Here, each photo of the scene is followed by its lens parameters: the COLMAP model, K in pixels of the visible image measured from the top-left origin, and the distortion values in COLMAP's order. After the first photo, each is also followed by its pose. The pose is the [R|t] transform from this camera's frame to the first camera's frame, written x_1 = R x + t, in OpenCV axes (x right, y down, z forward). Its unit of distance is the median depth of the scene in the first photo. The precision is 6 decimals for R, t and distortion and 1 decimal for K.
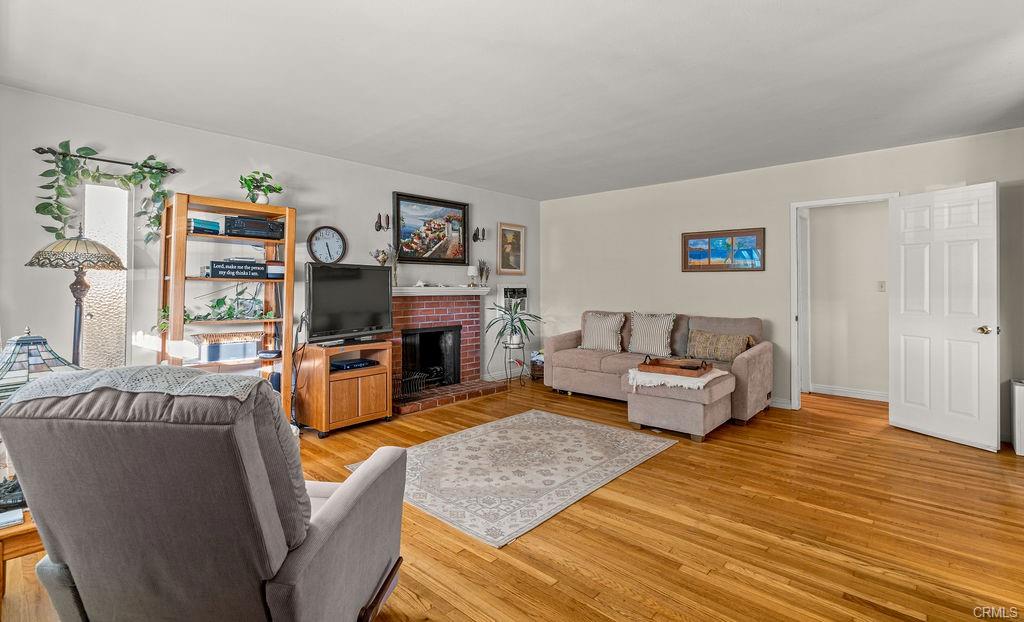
lens RADIAL K [[474.8, 0, 505.1], [0, 474.8, 284.4], [0, 0, 1]] dist [-0.003358, 0.000192]
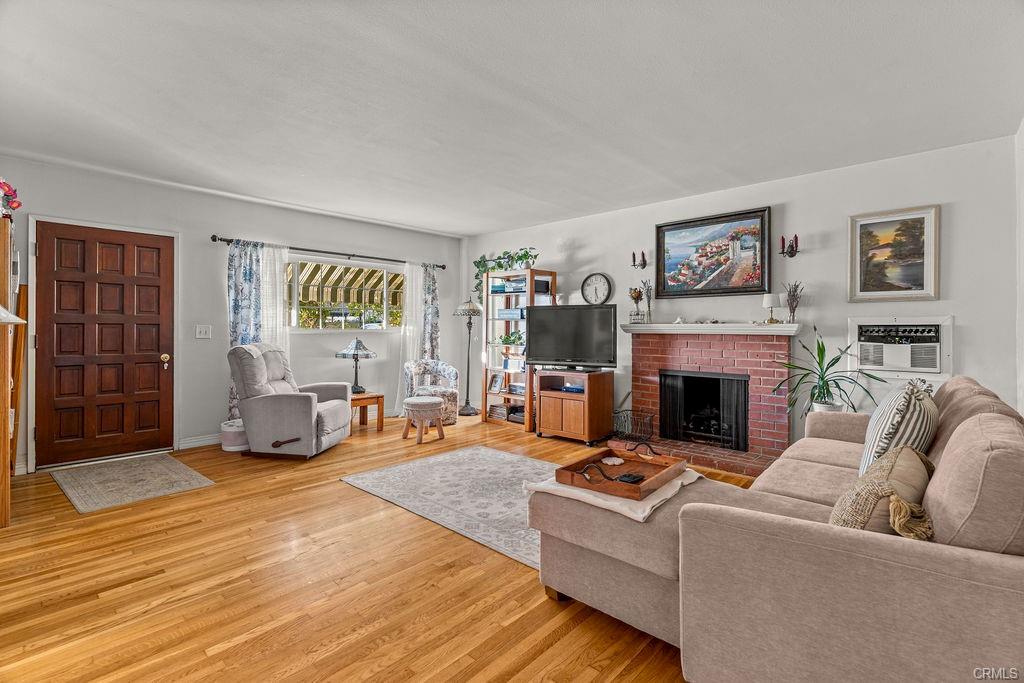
lens RADIAL K [[466.8, 0, 515.5], [0, 466.8, 330.1], [0, 0, 1]] dist [-0.009813, 0.002793]
pose [[0.000231, 0.007133, -0.999975, 0.807134], [0.003974, 0.999967, 0.007134, 0.011250], [0.999992, -0.003975, 0.000203, 0.806420]]
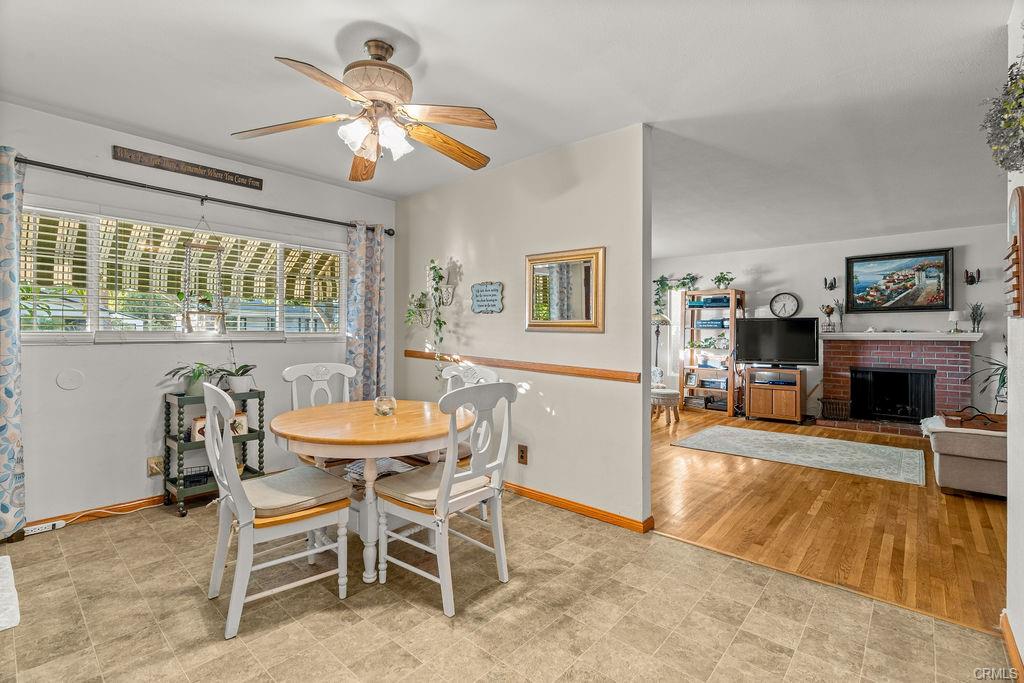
lens RADIAL K [[466.8, 0, 512.1], [0, 466.8, 334.3], [0, 0, 1]] dist [-0.009813, 0.002793]
pose [[0.025957, 0.004553, -0.999653, 1.115046], [0.004529, 0.999979, 0.004672, 0.000484], [0.999653, -0.004648, 0.025936, 0.085093]]
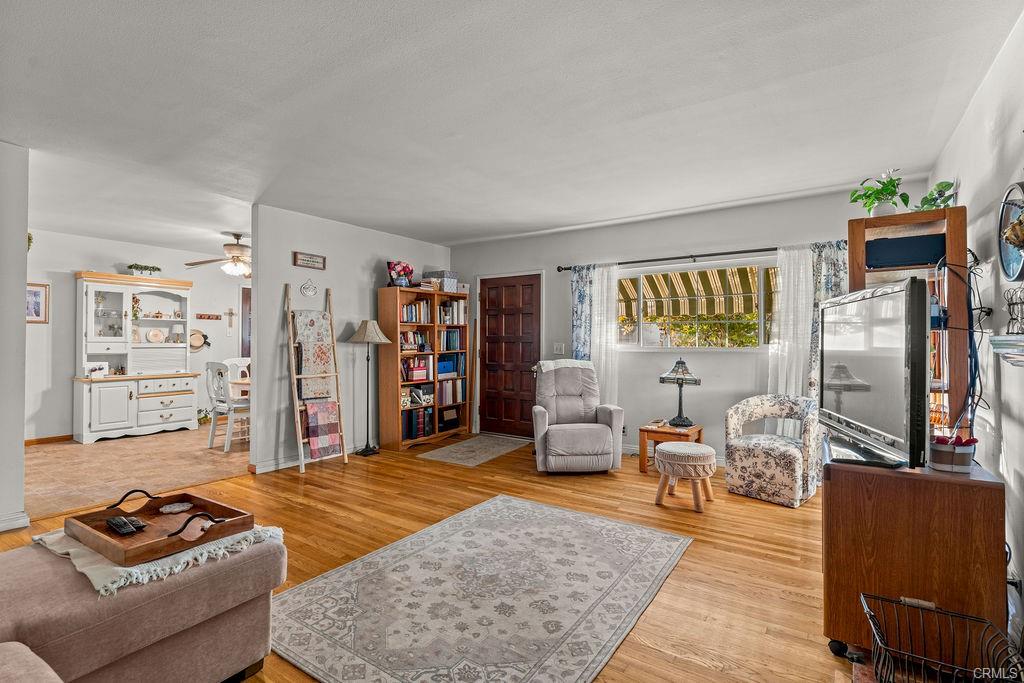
lens RADIAL K [[481.9, 0, 506.9], [0, 481.9, 341.8], [0, 0, 1]] dist [-0.013834, 0.000058]
pose [[-0.989374, -0.003582, -0.145348, 0.106467], [-0.001970, 0.999935, -0.011231, 0.015971], [0.145379, -0.010826, -0.989317, 1.343912]]
